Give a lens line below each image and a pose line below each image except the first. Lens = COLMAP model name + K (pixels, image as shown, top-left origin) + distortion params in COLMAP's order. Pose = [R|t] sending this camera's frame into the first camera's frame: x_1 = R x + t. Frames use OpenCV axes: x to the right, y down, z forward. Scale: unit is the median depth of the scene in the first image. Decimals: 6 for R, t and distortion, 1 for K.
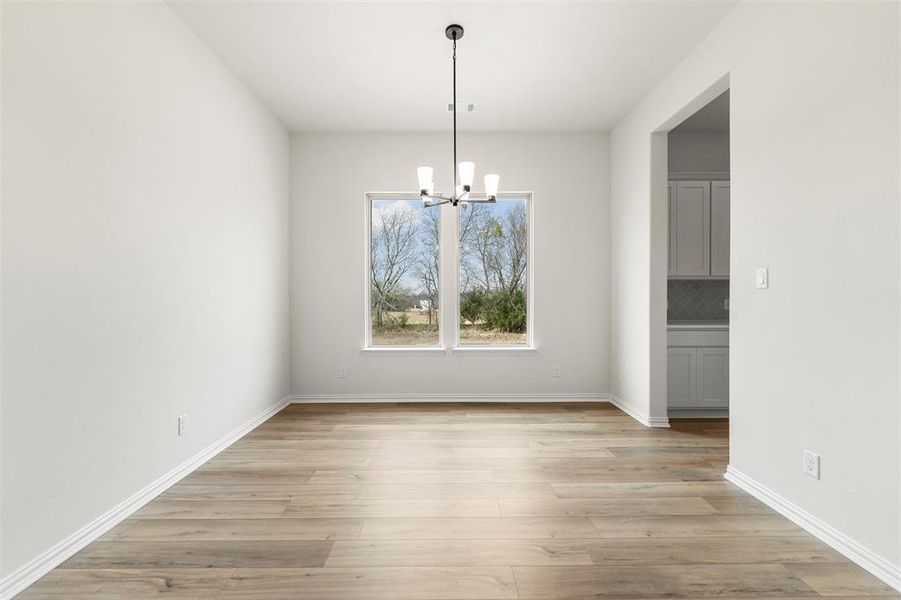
lens RADIAL K [[371.5, 0, 449.7], [0, 371.5, 296.8], [0, 0, 1]] dist [-0.001114, 0.000009]
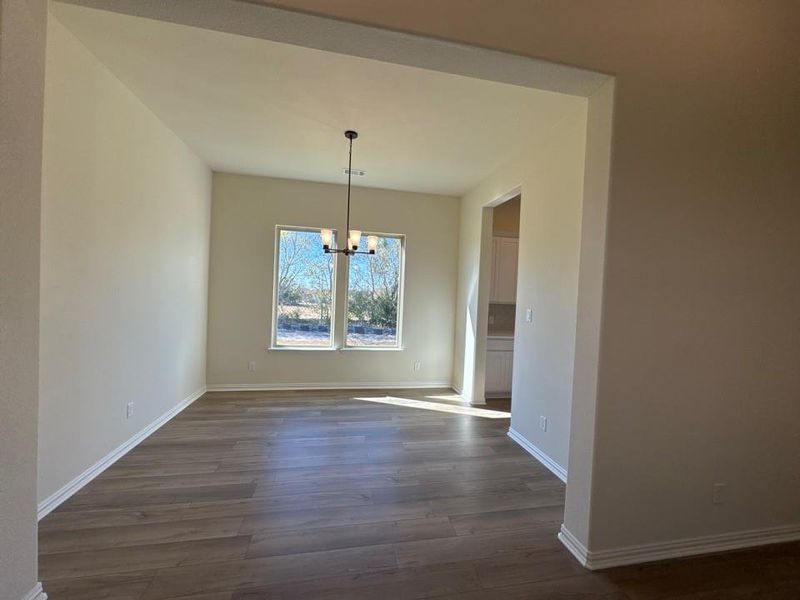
lens RADIAL K [[319.8, 0, 399.3], [0, 319.8, 299.8], [0, 0, 1]] dist [-0.000290, 0.000083]
pose [[0.982357, 0.038914, 0.182923, -0.005468], [-0.041134, 0.999119, 0.008356, -0.096809], [-0.182436, -0.015733, 0.983092, -0.285750]]
